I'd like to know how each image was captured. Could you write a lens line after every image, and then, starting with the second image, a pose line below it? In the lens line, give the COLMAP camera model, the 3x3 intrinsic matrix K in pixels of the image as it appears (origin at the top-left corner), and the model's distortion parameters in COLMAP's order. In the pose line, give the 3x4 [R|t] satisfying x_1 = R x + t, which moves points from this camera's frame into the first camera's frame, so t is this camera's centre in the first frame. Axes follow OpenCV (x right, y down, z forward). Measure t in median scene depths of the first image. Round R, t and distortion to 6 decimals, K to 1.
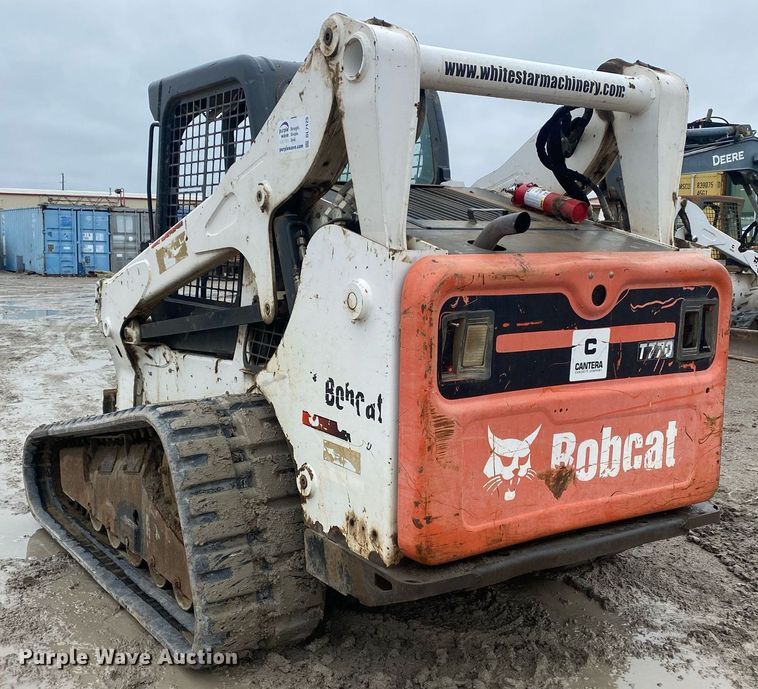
lens RADIAL K [[891.0, 0, 356.6], [0, 891.0, 357.8], [0, 0, 1]] dist [0.208101, -0.658737]
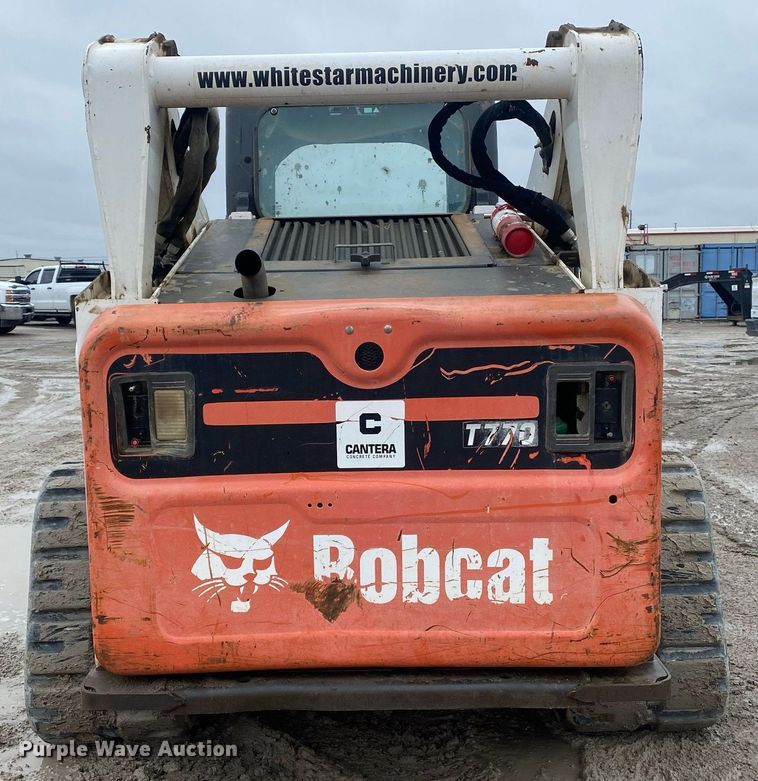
lens RADIAL K [[992.1, 0, 354.1], [0, 992.1, 393.2], [0, 0, 1]] dist [0.207399, -0.625755]
pose [[0.834838, 0.035110, -0.549376, 0.672429], [-0.045760, 0.998936, -0.005695, -0.031257], [0.548591, 0.029894, 0.835556, 0.286070]]
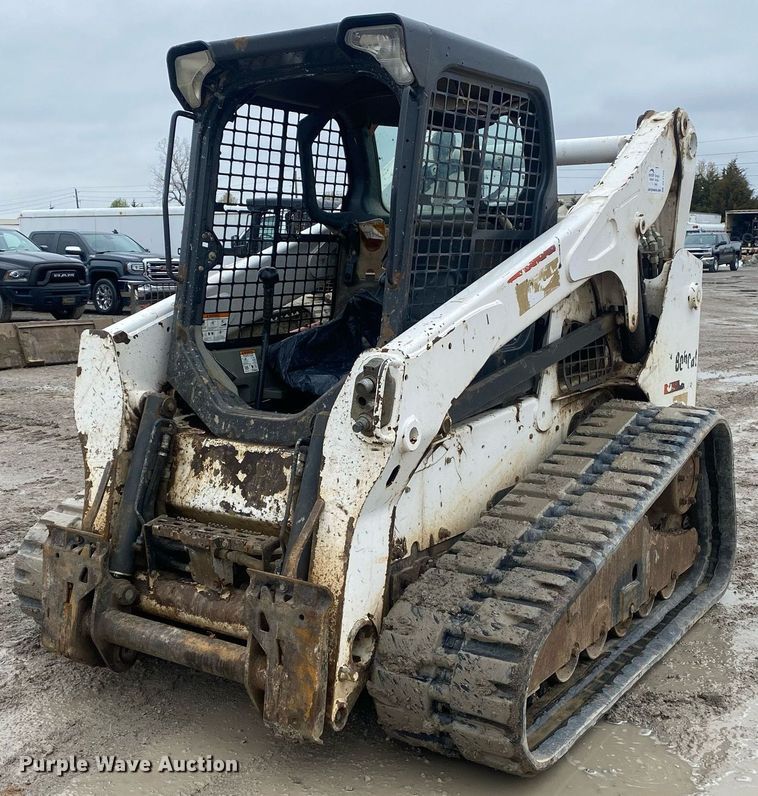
lens RADIAL K [[1037.5, 0, 341.4], [0, 1037.5, 399.2], [0, 0, 1]] dist [0.198501, -0.643171]
pose [[-0.360591, -0.142827, 0.921724, -1.364119], [0.127270, 0.971429, 0.200319, -0.303973], [-0.924000, 0.189541, -0.332111, 1.993542]]
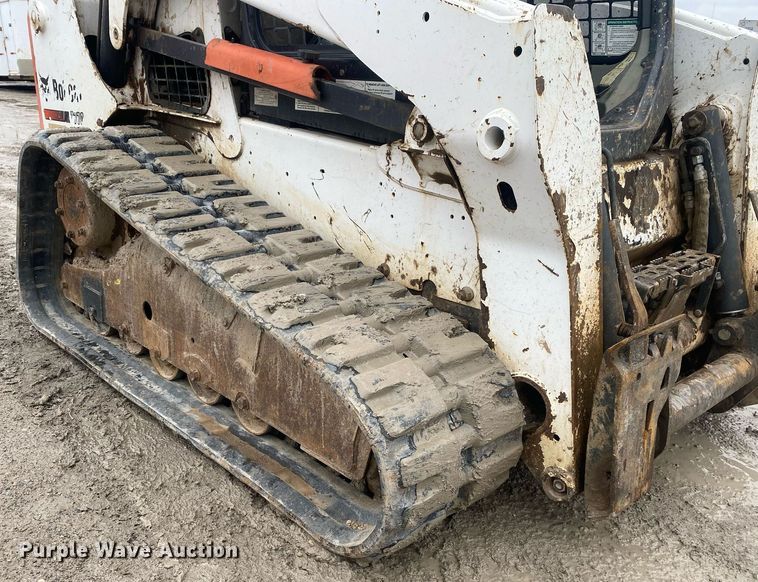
lens RADIAL K [[684.8, 0, 305.5], [0, 684.8, 339.1], [0, 0, 1]] dist [0.030955, -0.029628]
pose [[-0.992761, 0.013819, -0.119311, 0.139660], [-0.046771, 0.870470, 0.489995, -0.194176], [0.110628, 0.492028, -0.863522, 2.327888]]
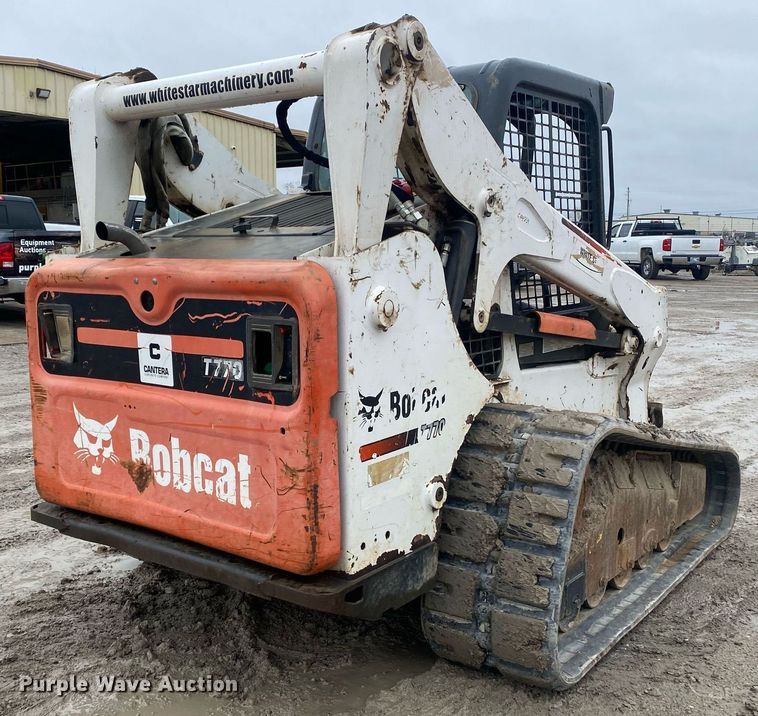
lens RADIAL K [[894.9, 0, 326.7], [0, 894.9, 352.7], [0, 0, 1]] dist [0.171079, -0.388567]
pose [[0.312075, 0.103153, -0.944441, 1.220487], [-0.117473, 0.990649, 0.069382, -0.099450], [0.942767, 0.089294, 0.321275, 0.820000]]
